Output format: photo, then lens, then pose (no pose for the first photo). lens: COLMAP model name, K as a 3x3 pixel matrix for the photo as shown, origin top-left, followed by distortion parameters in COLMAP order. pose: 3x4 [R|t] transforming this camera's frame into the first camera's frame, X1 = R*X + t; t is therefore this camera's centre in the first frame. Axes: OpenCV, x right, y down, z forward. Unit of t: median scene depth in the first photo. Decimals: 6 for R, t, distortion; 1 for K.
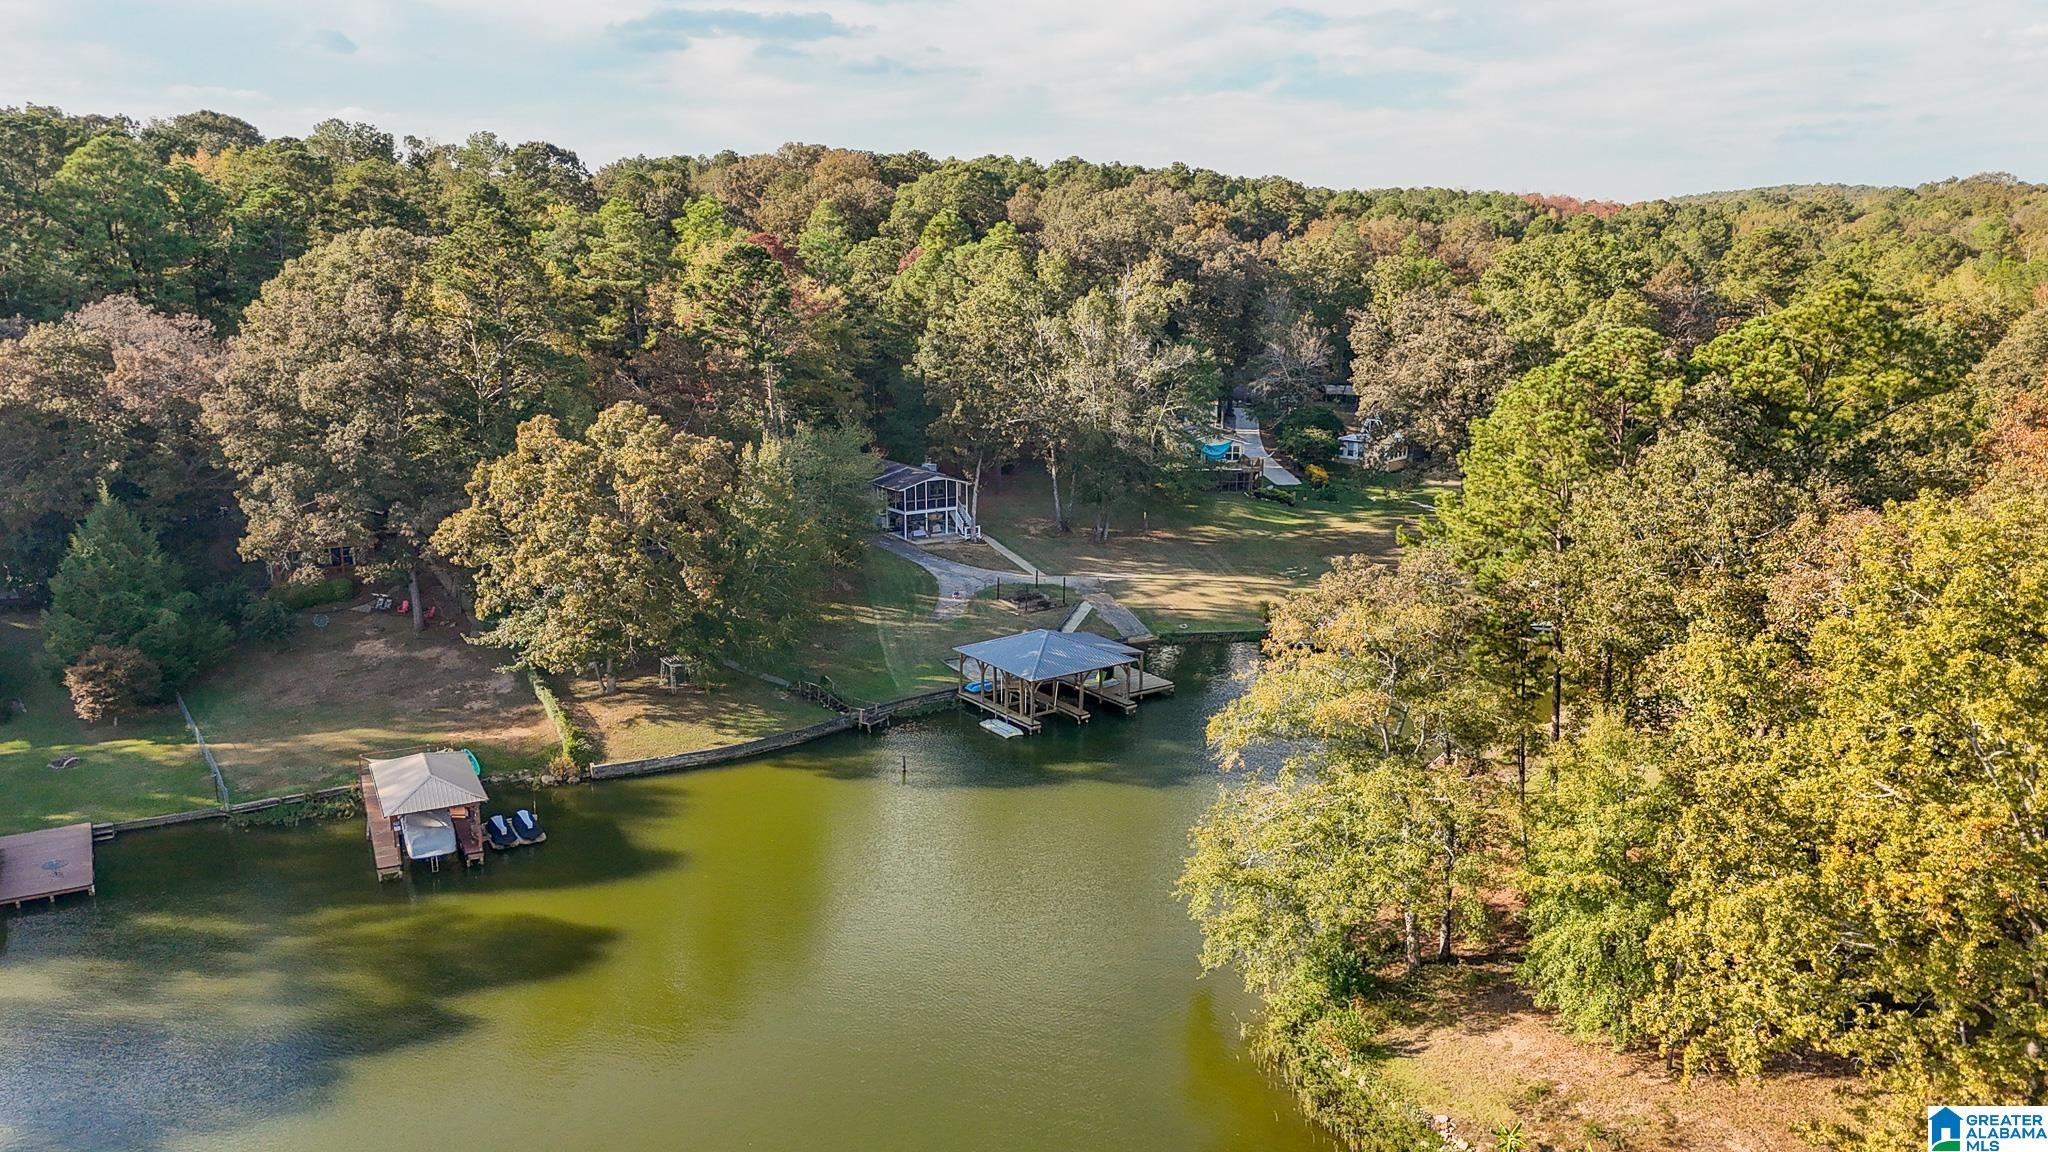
lens RADIAL K [[1542.3, 0, 1021.9], [0, 1542.3, 572.8], [0, 0, 1]] dist [0.042397, -0.010809]
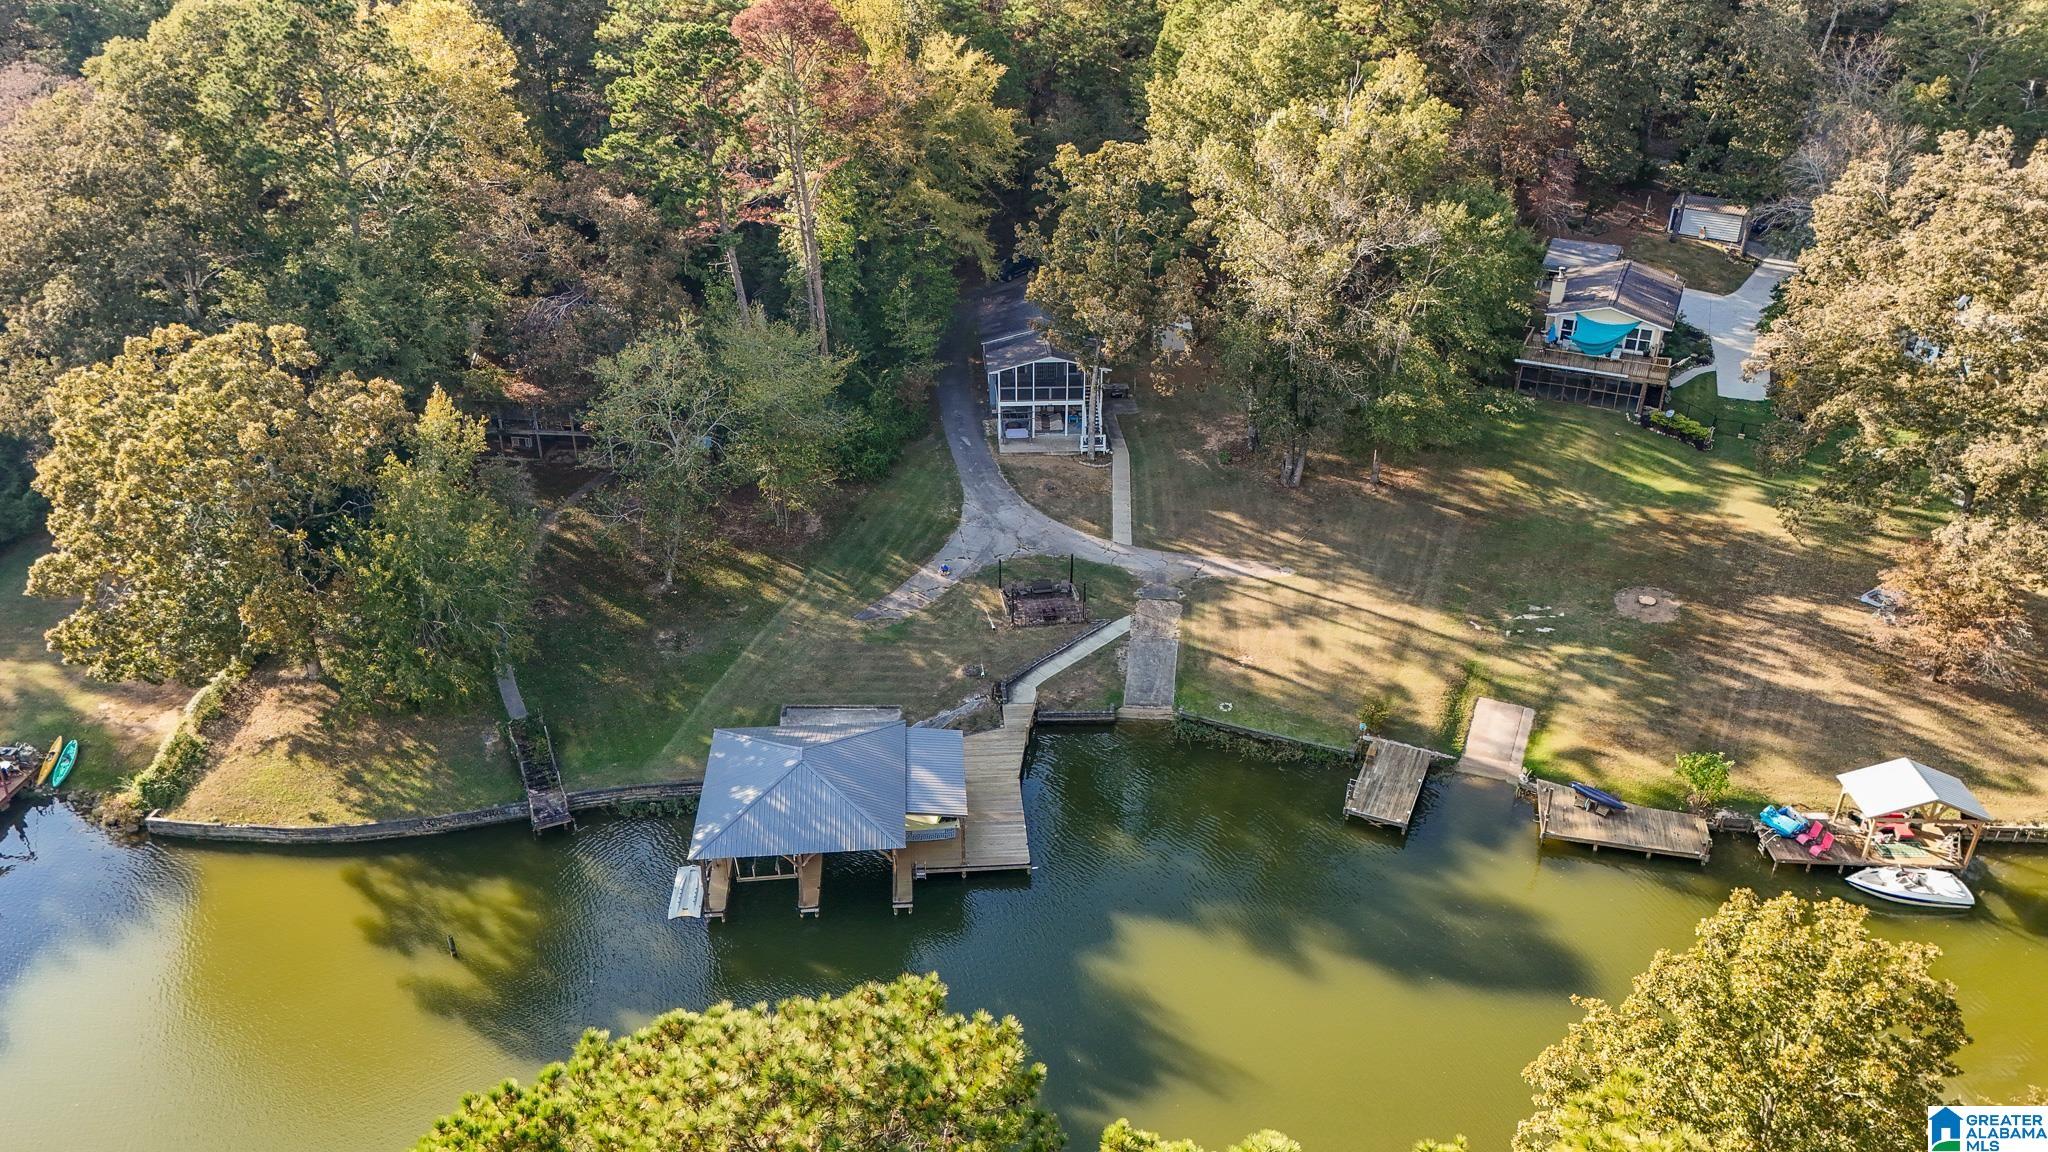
lens RADIAL K [[1542.3, 0, 1024.8], [0, 1542.3, 582.4], [0, 0, 1]] dist [0.042397, -0.010809]
pose [[0.861691, 0.241310, -0.446383, 0.274904], [-0.106339, 0.946029, 0.306139, -0.180624], [0.496166, -0.216329, 0.840845, 0.381310]]
